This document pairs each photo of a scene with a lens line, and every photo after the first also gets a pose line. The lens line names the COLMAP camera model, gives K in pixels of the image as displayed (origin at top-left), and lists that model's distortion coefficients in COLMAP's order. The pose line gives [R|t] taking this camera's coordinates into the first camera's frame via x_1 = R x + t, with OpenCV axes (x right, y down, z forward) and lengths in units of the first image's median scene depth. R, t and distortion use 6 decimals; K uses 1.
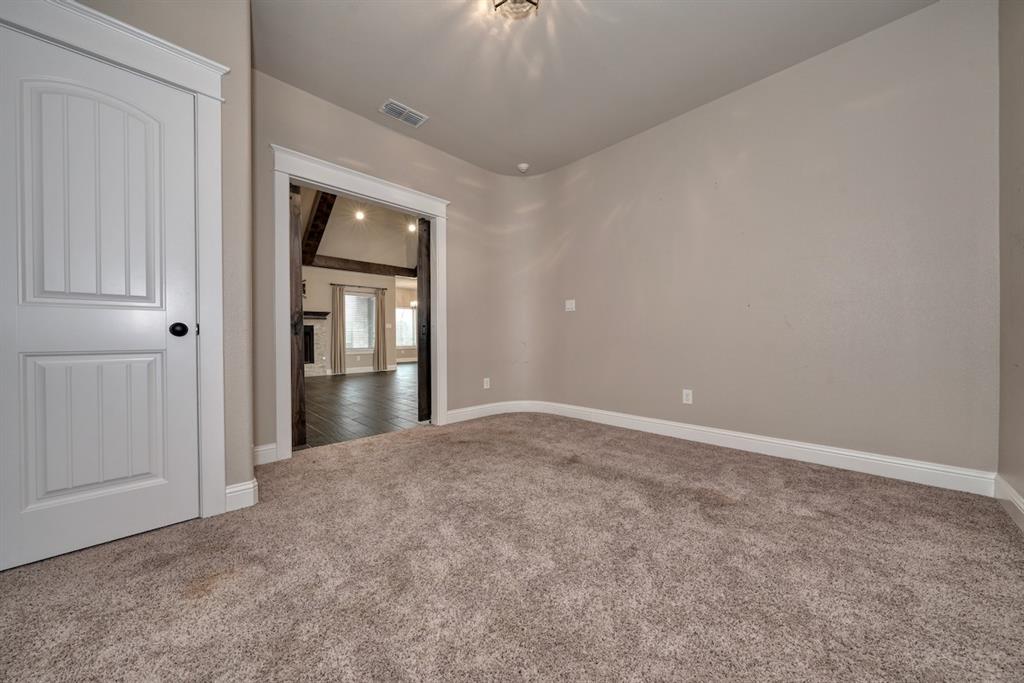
lens RADIAL K [[346.2, 0, 518.9], [0, 346.2, 340.9], [0, 0, 1]] dist [-0.009098, -0.000050]
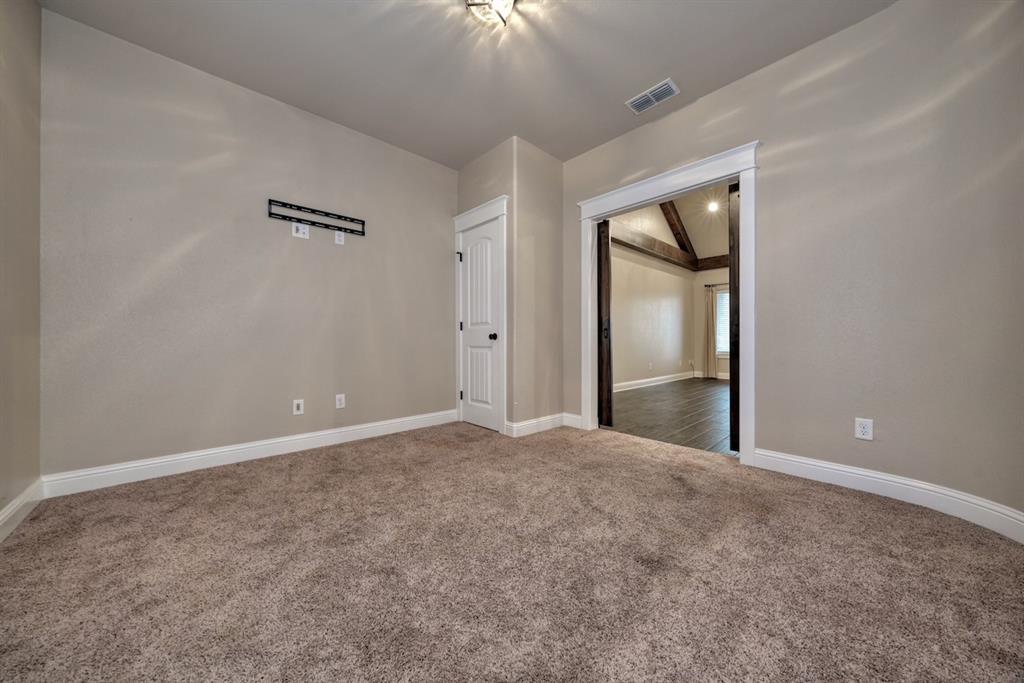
lens RADIAL K [[346.2, 0, 511.1], [0, 346.2, 340.7], [0, 0, 1]] dist [-0.009098, -0.000050]
pose [[-0.050560, 0.008941, -0.998681, 0.614767], [-0.005801, 0.999940, 0.009246, -0.016321], [0.998704, 0.006261, -0.050505, 0.682232]]
